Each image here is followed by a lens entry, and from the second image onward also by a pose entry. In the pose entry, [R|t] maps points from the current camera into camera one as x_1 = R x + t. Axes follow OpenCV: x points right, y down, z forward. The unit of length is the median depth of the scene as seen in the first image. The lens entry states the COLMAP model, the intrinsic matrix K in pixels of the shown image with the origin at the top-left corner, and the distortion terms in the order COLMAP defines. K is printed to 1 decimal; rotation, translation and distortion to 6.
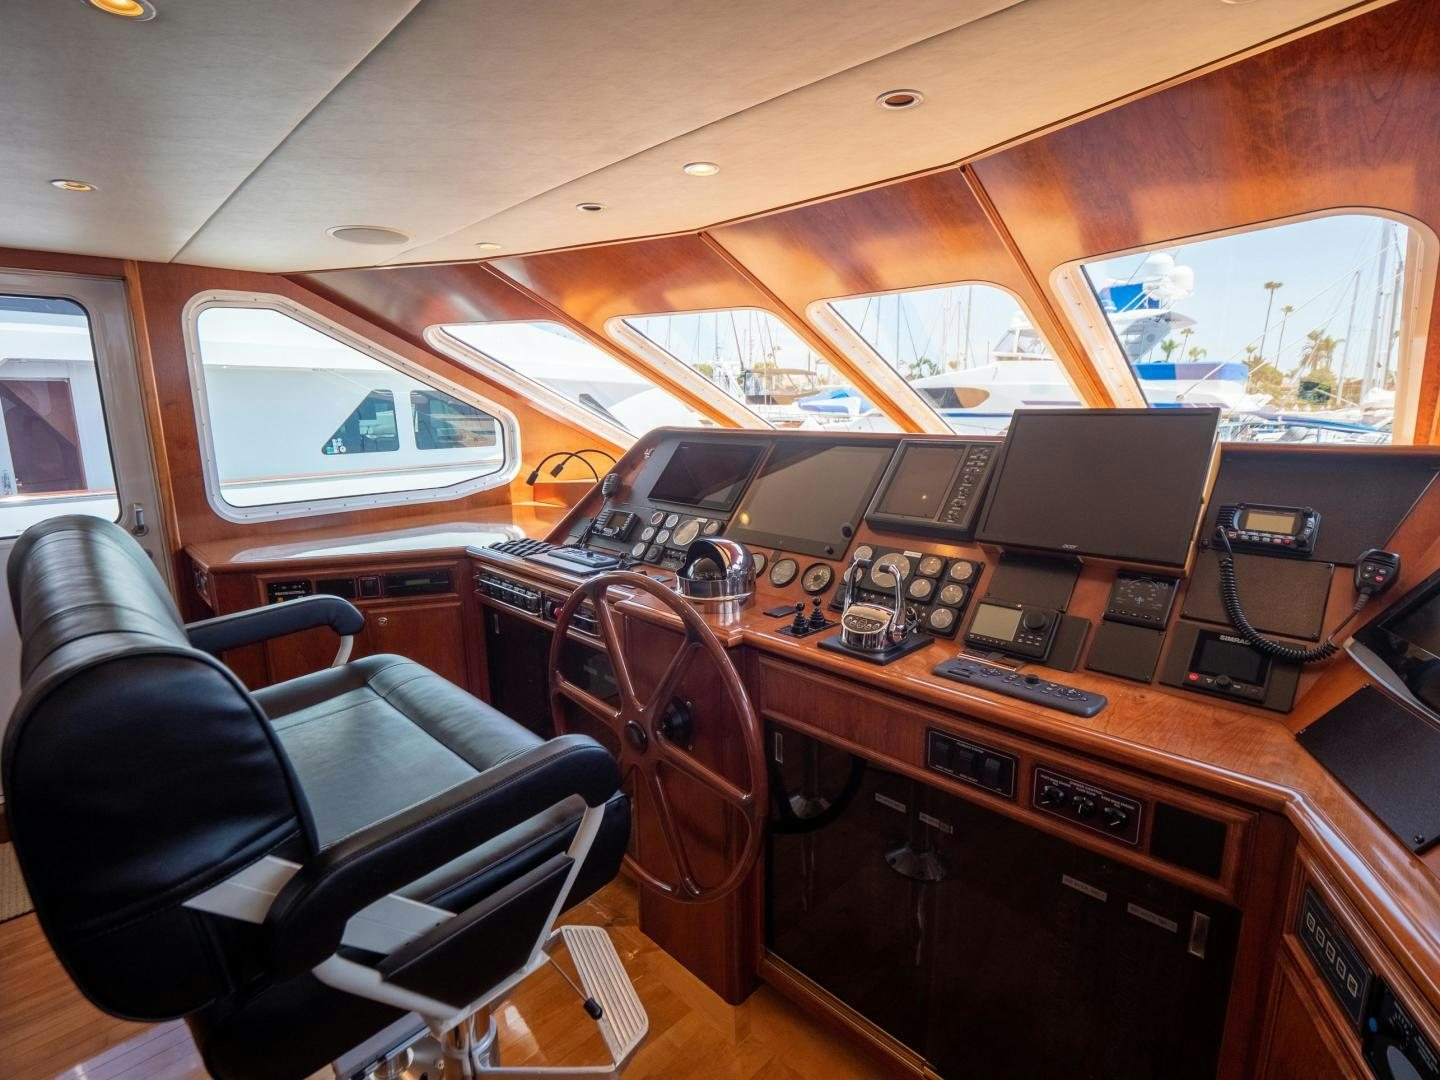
lens RADIAL K [[717.1, 0, 721.9], [0, 717.1, 546.2], [0, 0, 1]] dist [-0.014434, -0.001418]
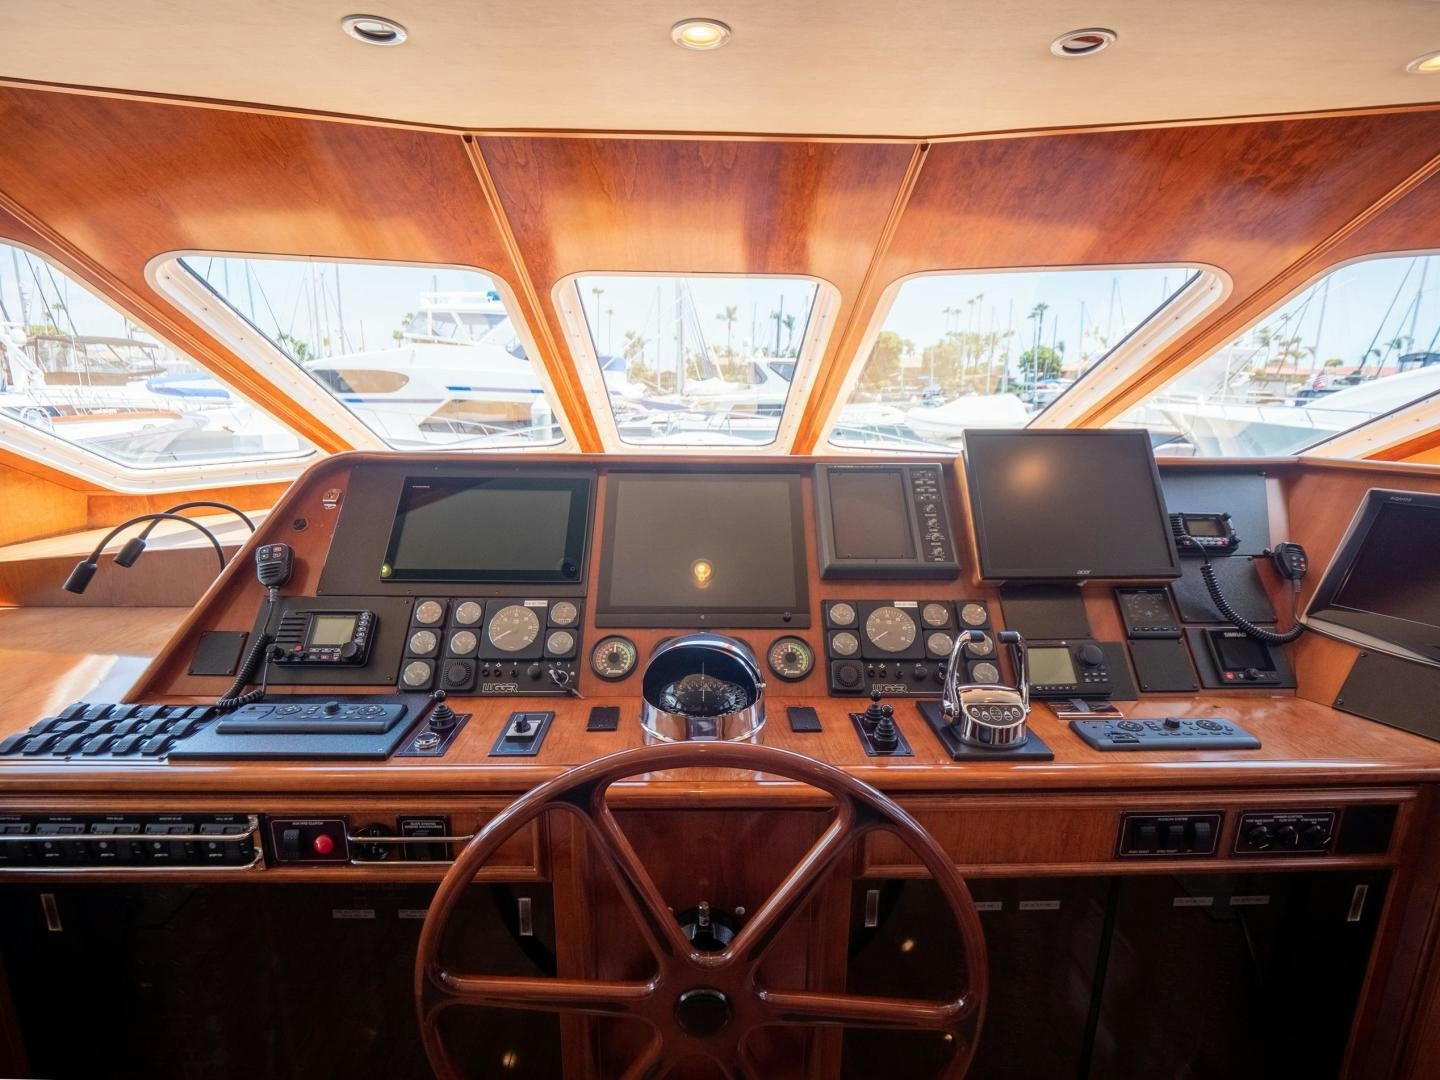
lens RADIAL K [[717.1, 0, 721.1], [0, 717.1, 529.2], [0, 0, 1]] dist [-0.014434, -0.001418]
pose [[0.676748, -0.127942, 0.725013, -0.461341], [0.126310, 0.990360, 0.056865, -0.146218], [-0.725299, 0.053093, 0.686384, 0.558141]]
